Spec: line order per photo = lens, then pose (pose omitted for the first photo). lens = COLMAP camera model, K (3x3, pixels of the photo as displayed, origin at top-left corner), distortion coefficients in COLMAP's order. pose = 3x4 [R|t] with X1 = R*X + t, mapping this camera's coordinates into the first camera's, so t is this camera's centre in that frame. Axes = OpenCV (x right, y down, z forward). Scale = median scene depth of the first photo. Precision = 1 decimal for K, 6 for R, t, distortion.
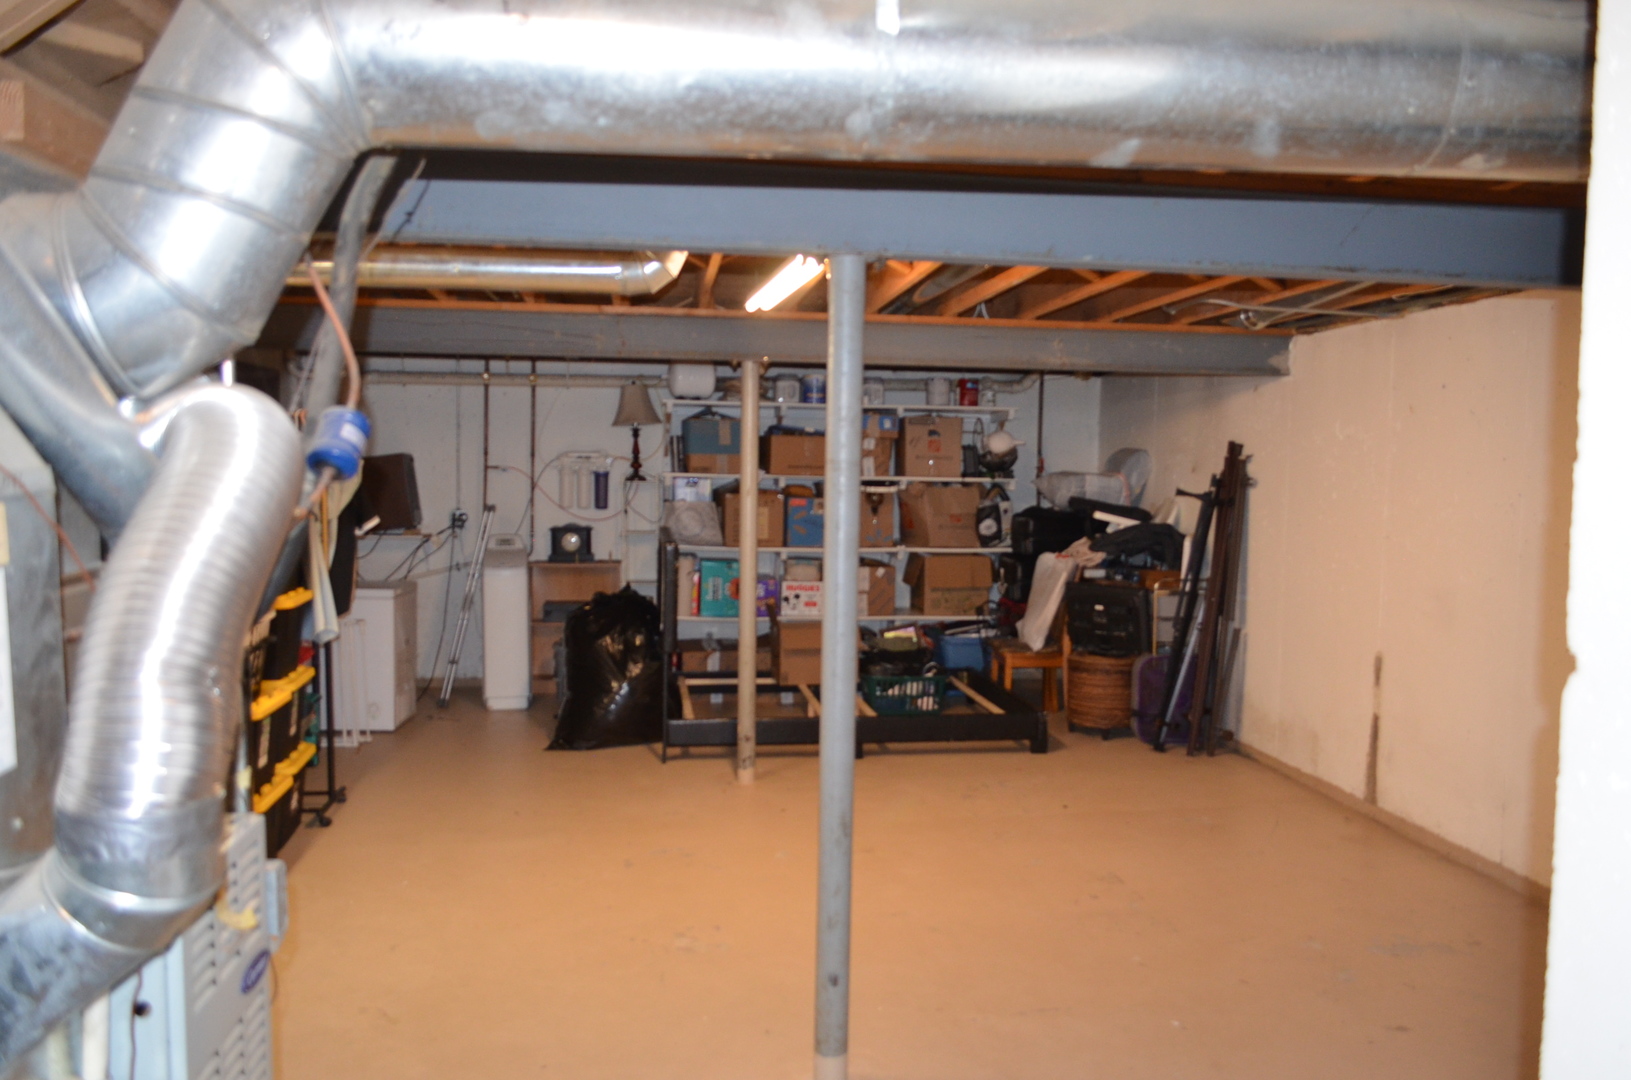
lens RADIAL K [[1275.7, 0, 834.2], [0, 1275.7, 552.5], [0, 0, 1]] dist [-0.008747, 0.004181]
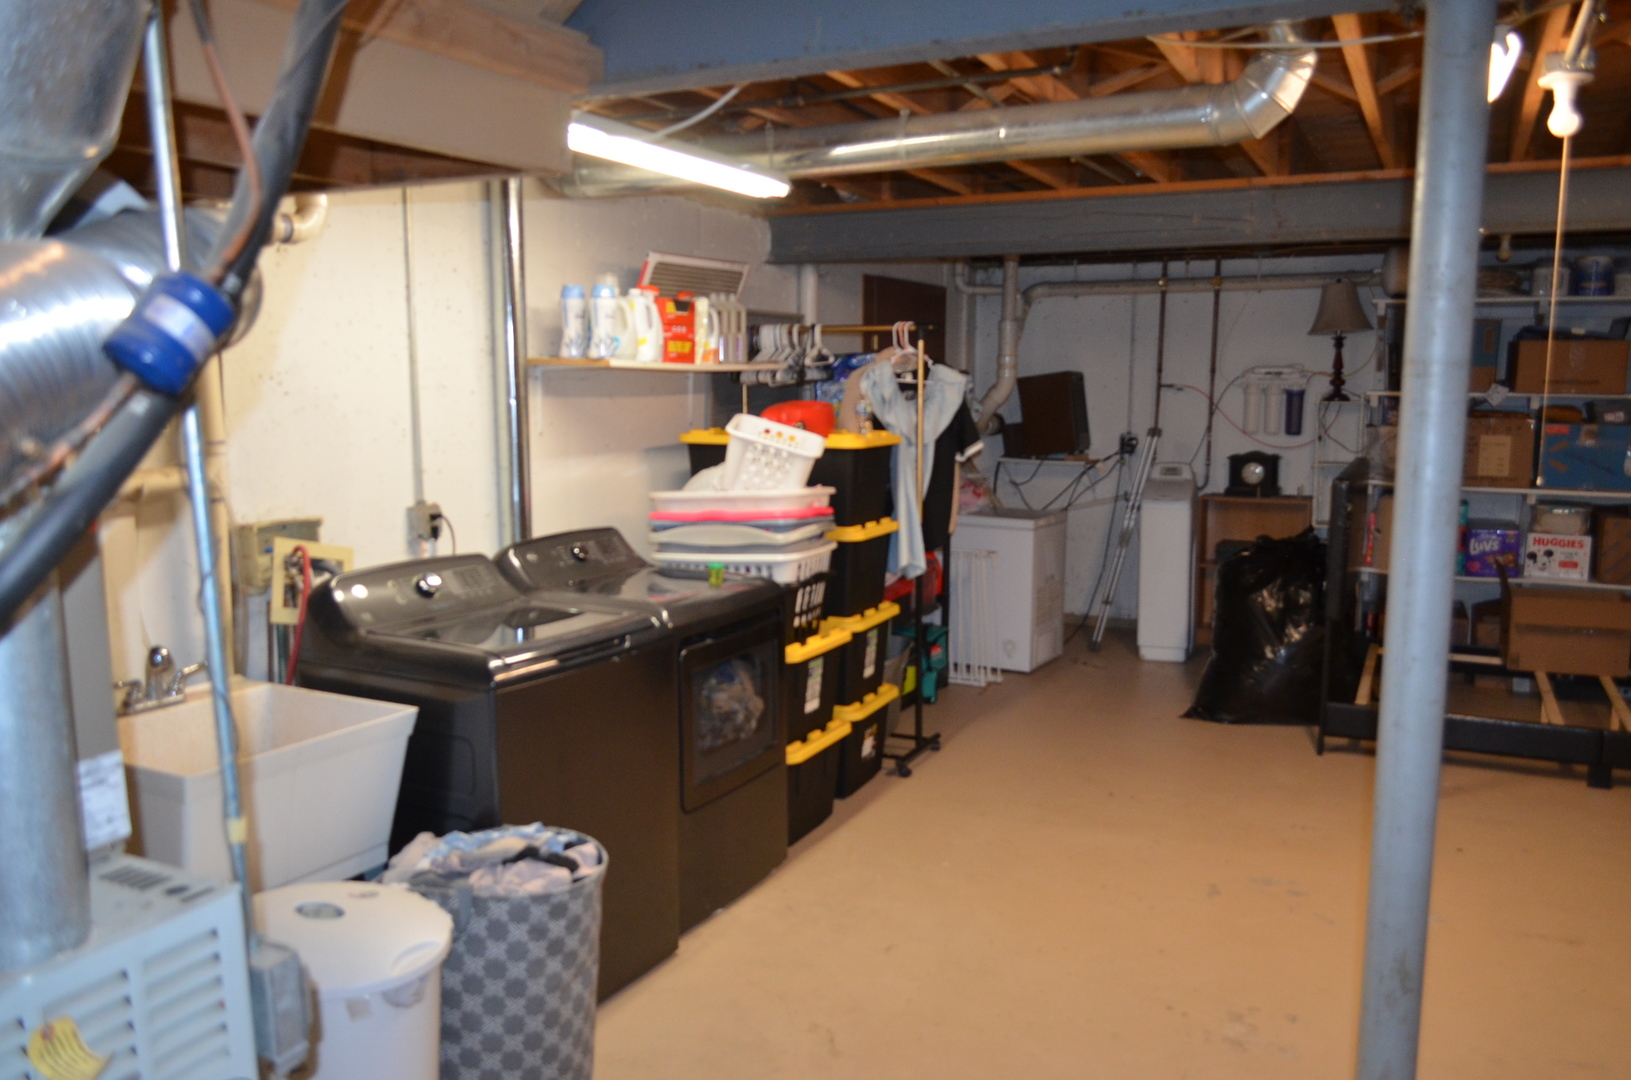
lens RADIAL K [[1275.7, 0, 834.2], [0, 1275.7, 552.5], [0, 0, 1]] dist [-0.008747, 0.004181]
pose [[0.830055, 0.063662, -0.554036, 0.038437], [-0.030100, 0.997129, 0.069481, -0.006194], [0.556869, -0.040996, 0.829588, 0.134210]]
